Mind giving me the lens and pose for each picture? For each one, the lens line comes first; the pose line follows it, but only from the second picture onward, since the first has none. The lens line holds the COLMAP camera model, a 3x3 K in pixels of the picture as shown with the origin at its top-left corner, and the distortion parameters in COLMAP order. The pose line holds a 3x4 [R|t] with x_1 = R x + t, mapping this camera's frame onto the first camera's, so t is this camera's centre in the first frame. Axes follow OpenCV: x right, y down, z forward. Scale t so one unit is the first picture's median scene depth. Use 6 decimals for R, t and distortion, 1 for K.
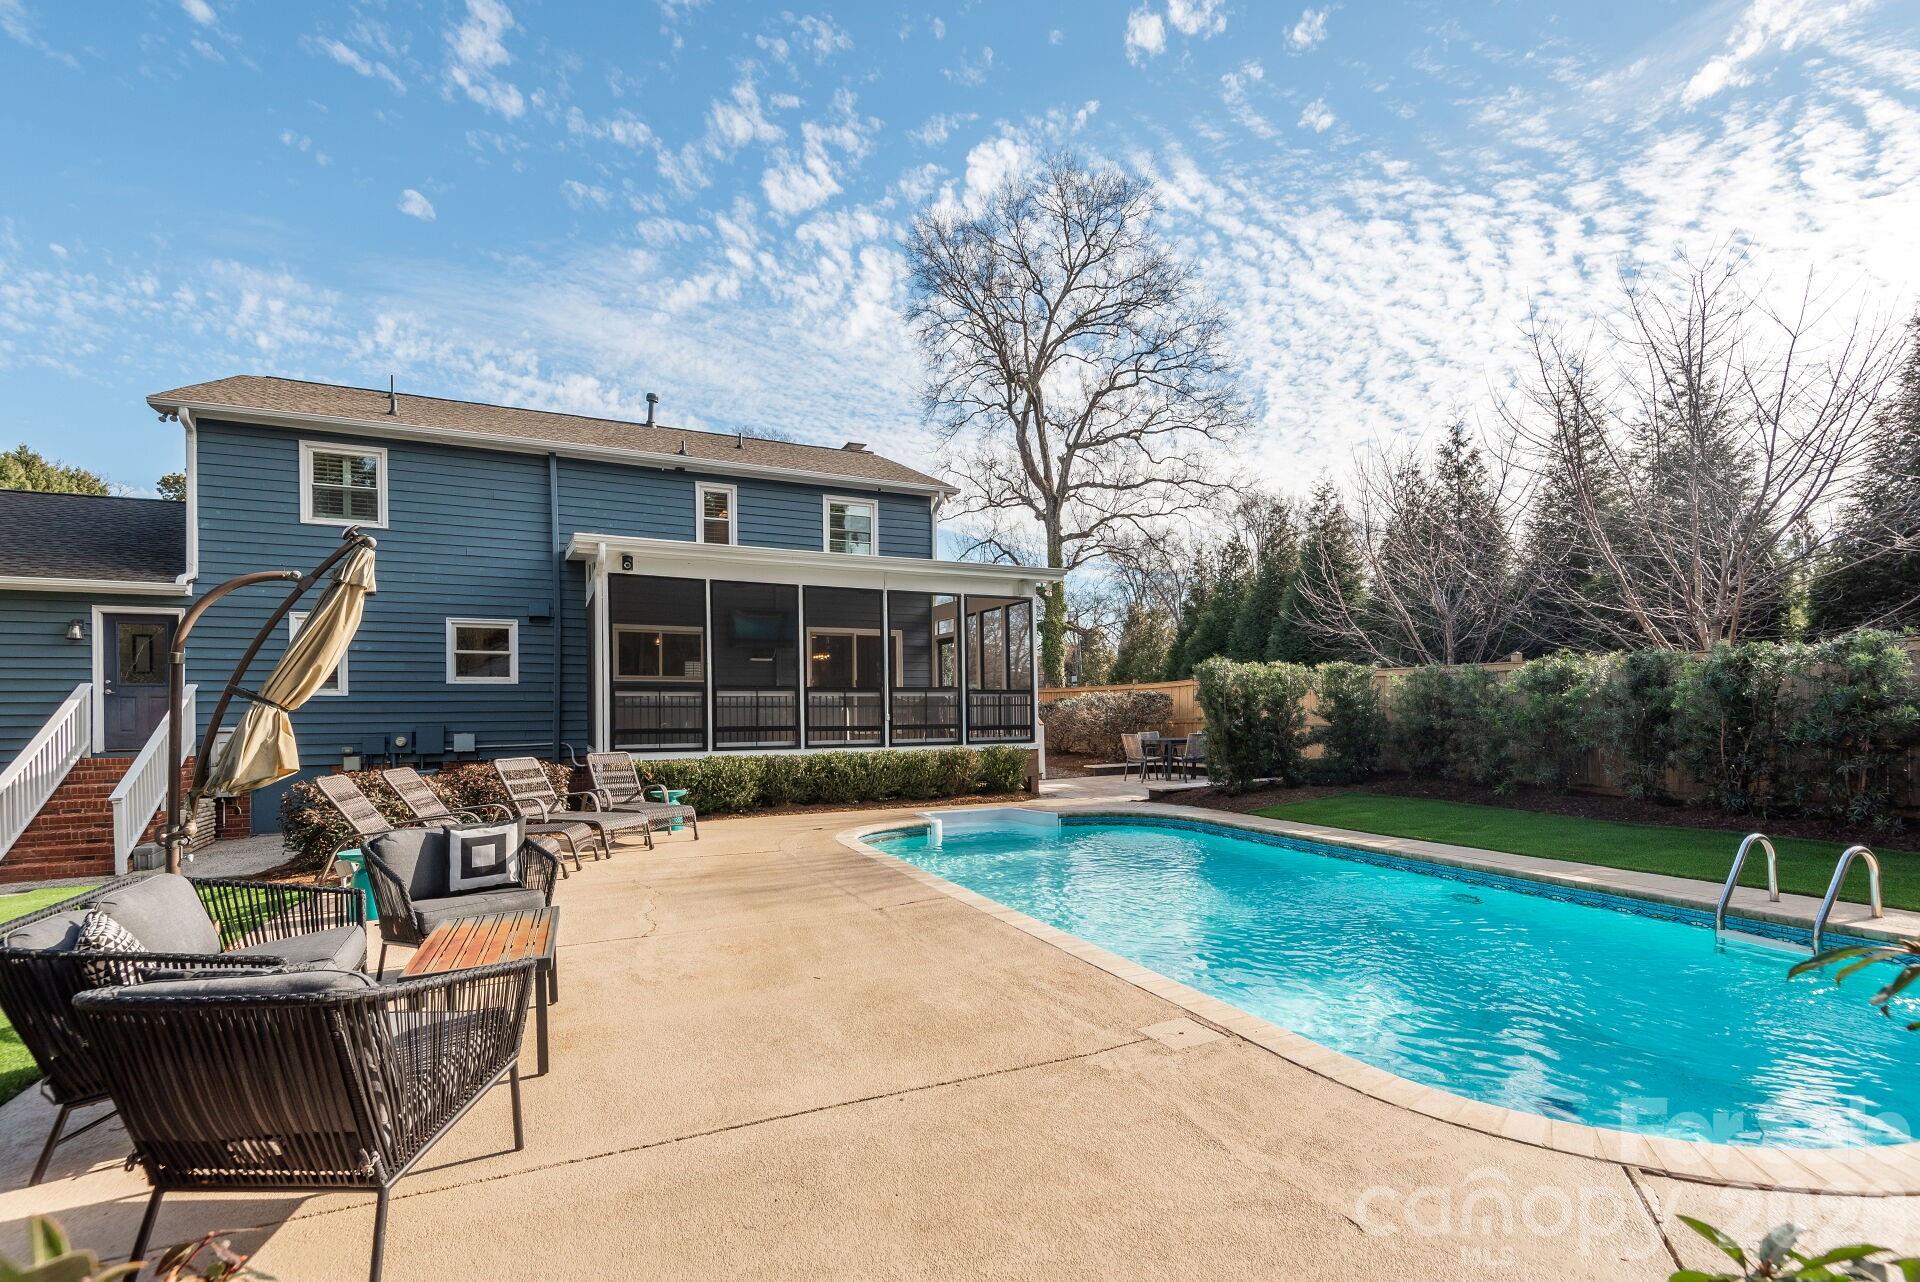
lens RADIAL K [[856.5, 0, 958.7], [0, 856.5, 711.7], [0, 0, 1]] dist [-0.019938, -0.000067]
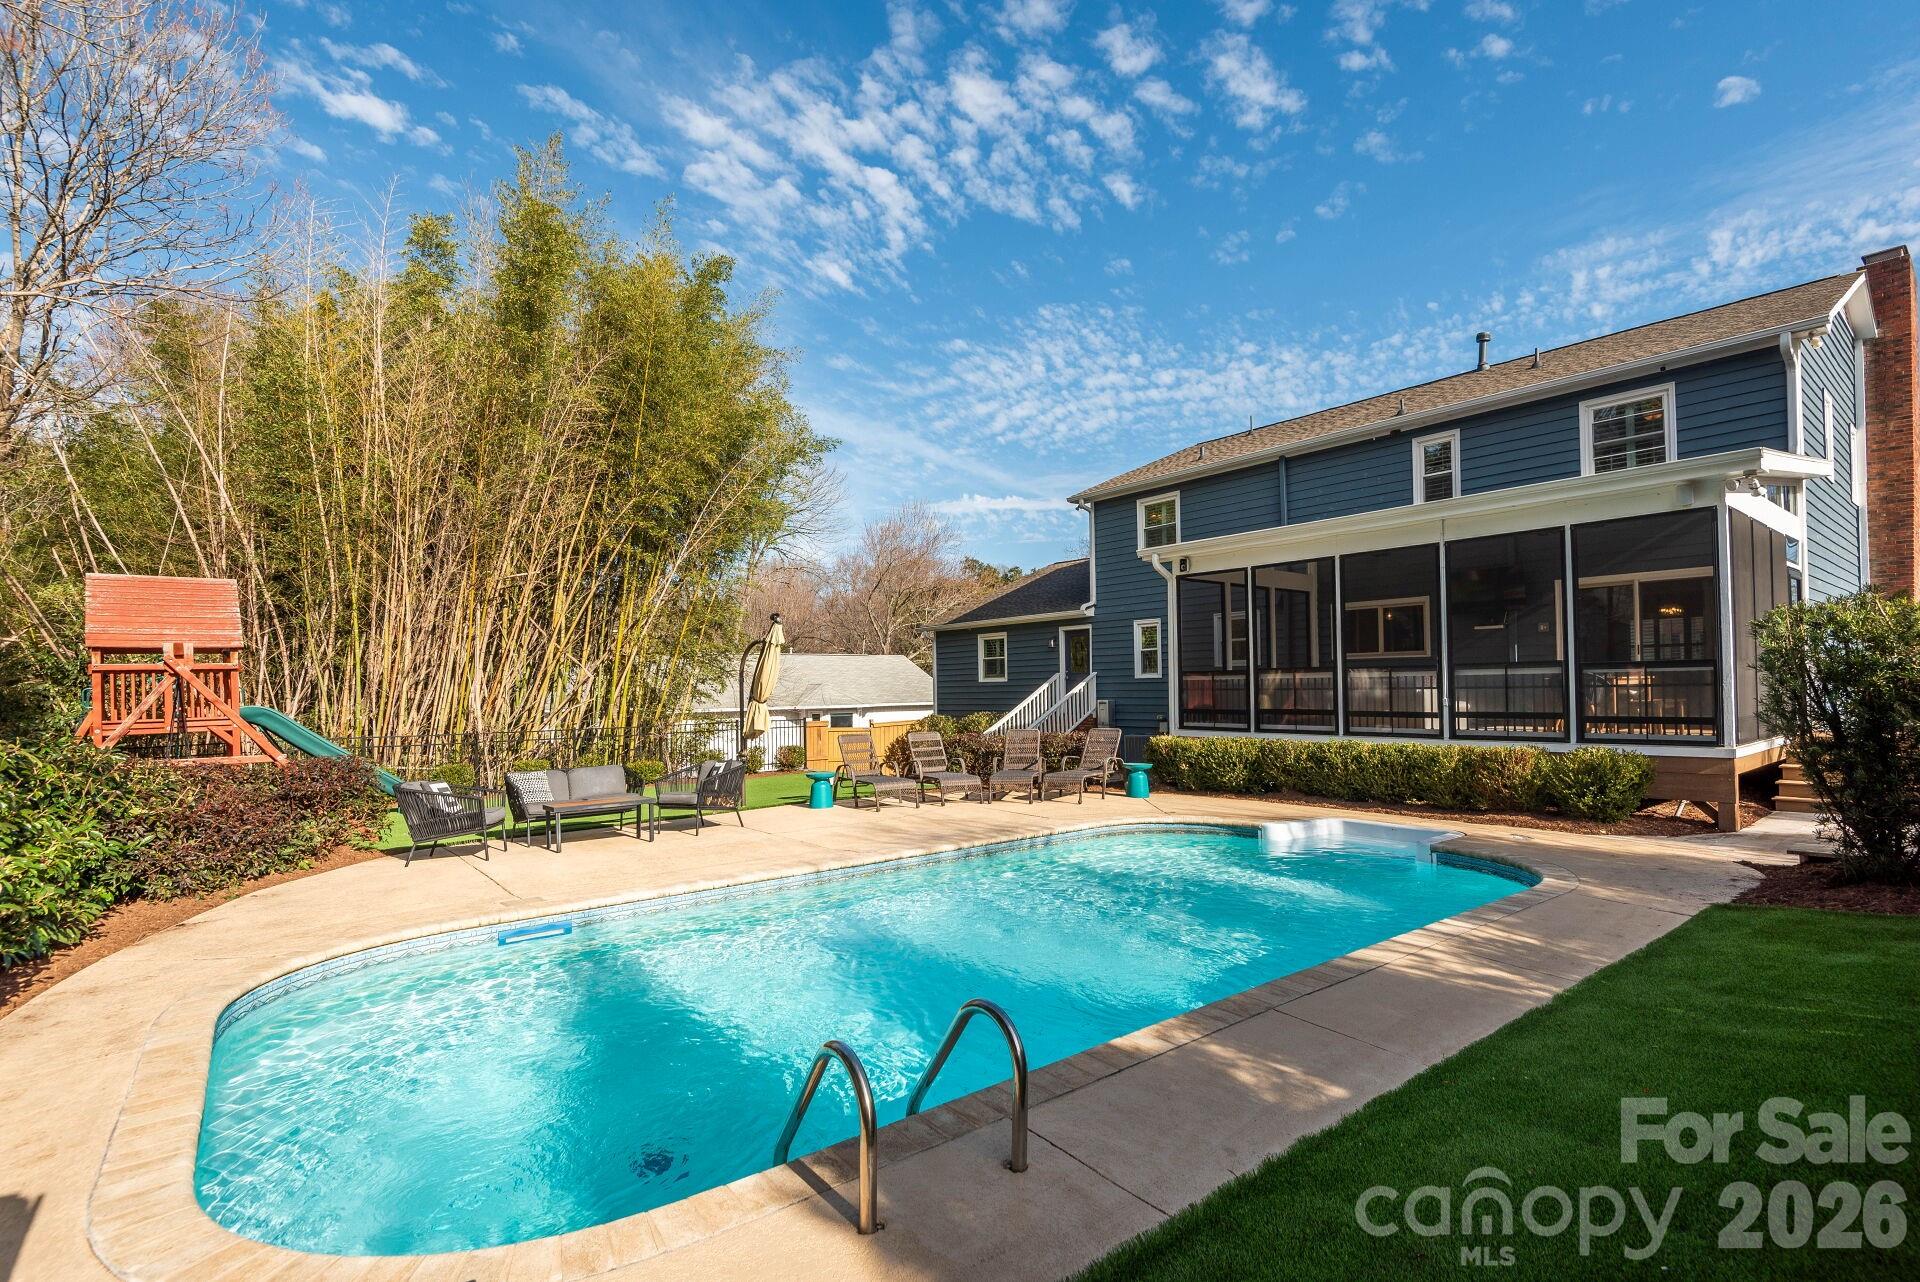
lens RADIAL K [[883.0, 0, 958.9], [0, 883.0, 673.4], [0, 0, 1]] dist [-0.021696, -0.000422]
pose [[0.218008, -0.011388, -0.975881, 0.492774], [0.009948, 0.999906, -0.009446, -0.013791], [0.975896, -0.007649, 0.218101, 0.309552]]
